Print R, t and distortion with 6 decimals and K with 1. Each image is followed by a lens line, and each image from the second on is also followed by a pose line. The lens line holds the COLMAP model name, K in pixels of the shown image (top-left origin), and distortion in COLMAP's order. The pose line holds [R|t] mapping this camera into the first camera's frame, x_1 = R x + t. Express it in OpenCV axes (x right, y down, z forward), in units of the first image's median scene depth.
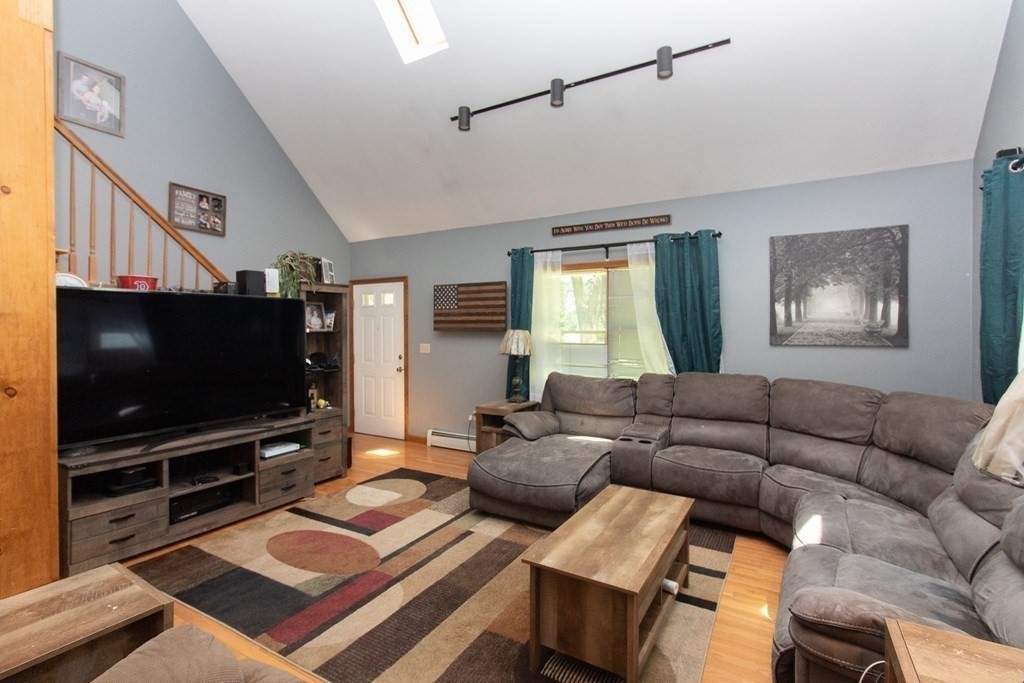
lens RADIAL K [[480.9, 0, 511.1], [0, 480.9, 329.4], [0, 0, 1]] dist [0.002598, -0.000256]
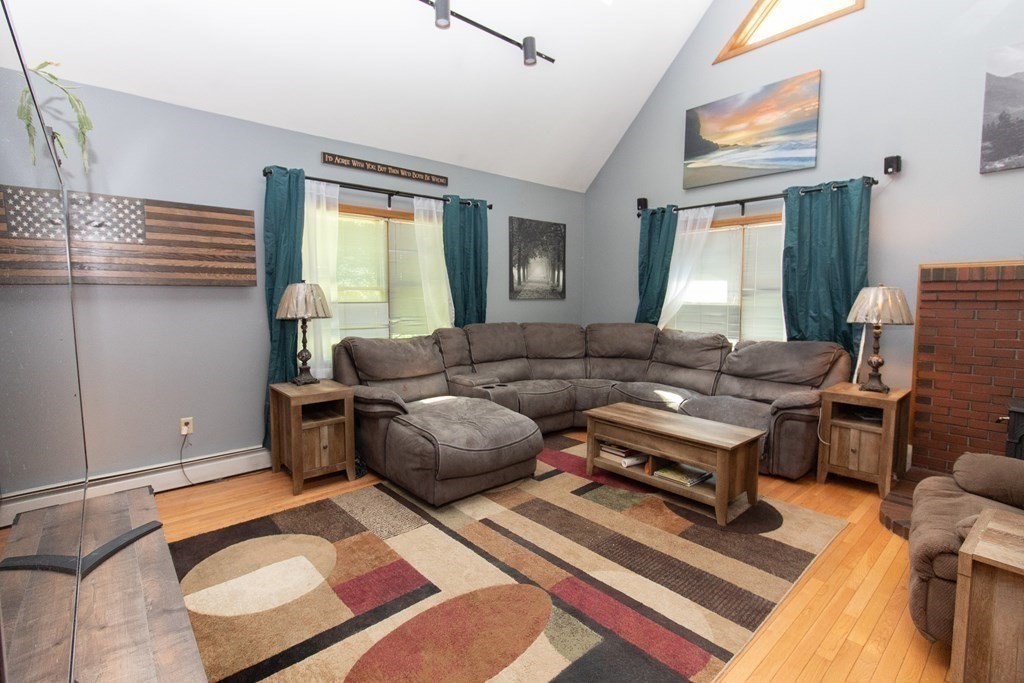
lens RADIAL K [[480.9, 0, 511.1], [0, 480.9, 329.4], [0, 0, 1]] dist [0.002598, -0.000256]
pose [[0.303288, -0.065755, 0.950628, -0.721508], [0.002167, 0.997661, 0.068317, 0.024880], [-0.952897, -0.018660, 0.302721, 0.597954]]
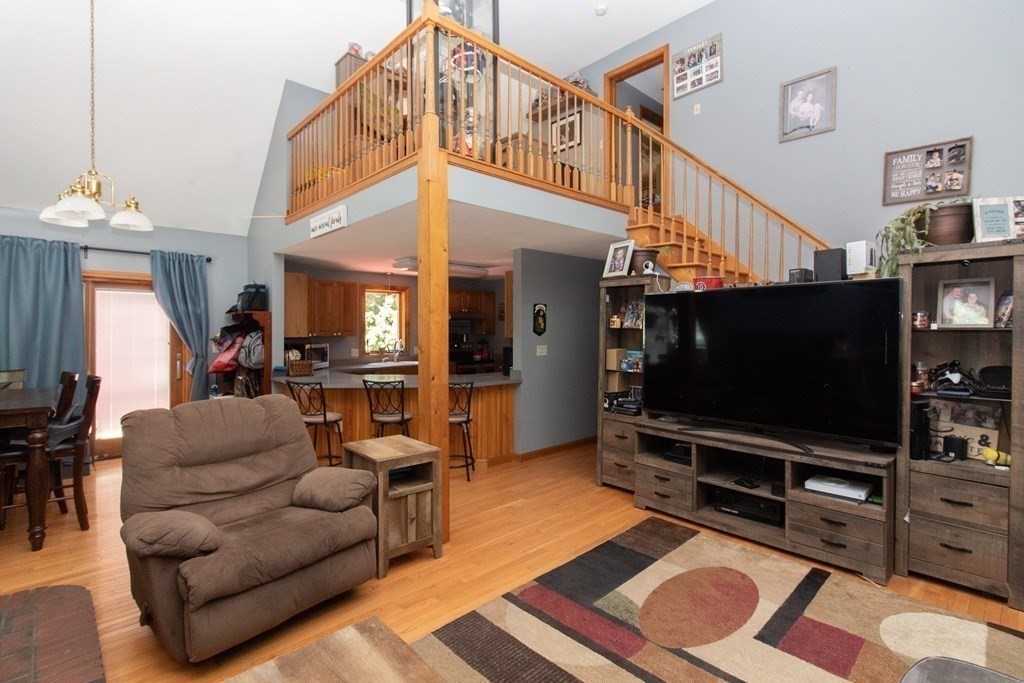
lens RADIAL K [[487.1, 0, 515.6], [0, 487.1, 330.1], [0, 0, 1]] dist [0.002167, -0.000549]
pose [[-0.276659, 0.006363, -0.960947, 0.360848], [-0.004779, 0.999957, 0.007997, 0.004637], [0.960956, 0.006804, -0.276617, 0.724377]]
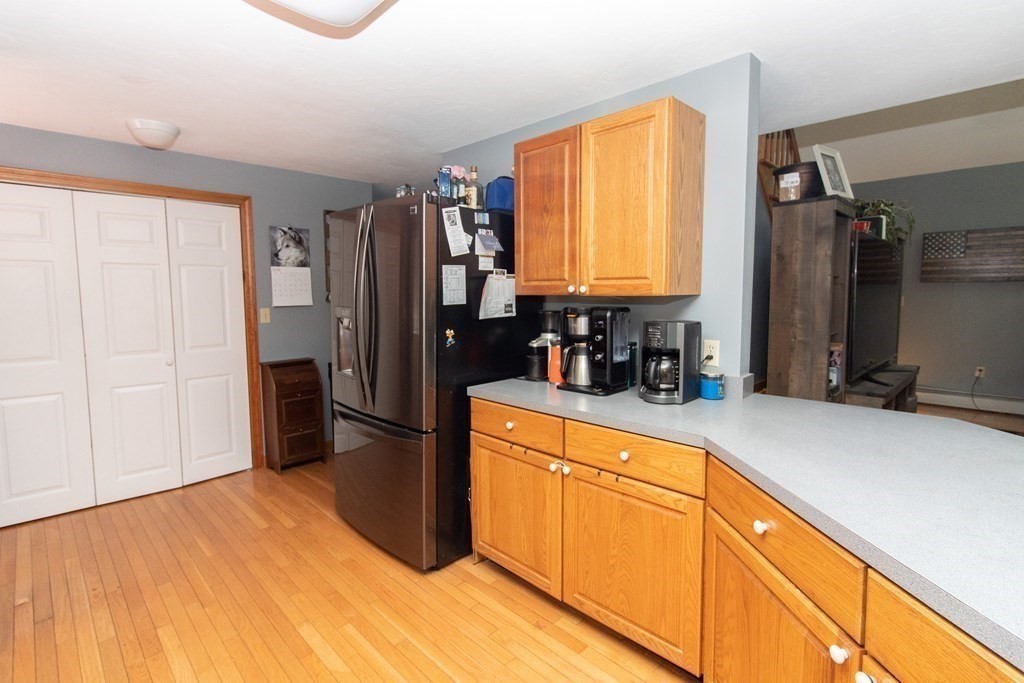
lens RADIAL K [[487.1, 0, 515.6], [0, 487.1, 330.1], [0, 0, 1]] dist [0.002167, -0.000549]
pose [[0.967224, 0.018193, -0.253270, -0.989798], [0.001250, 0.997077, 0.076395, 0.033764], [0.253920, -0.074208, 0.964374, -0.195447]]
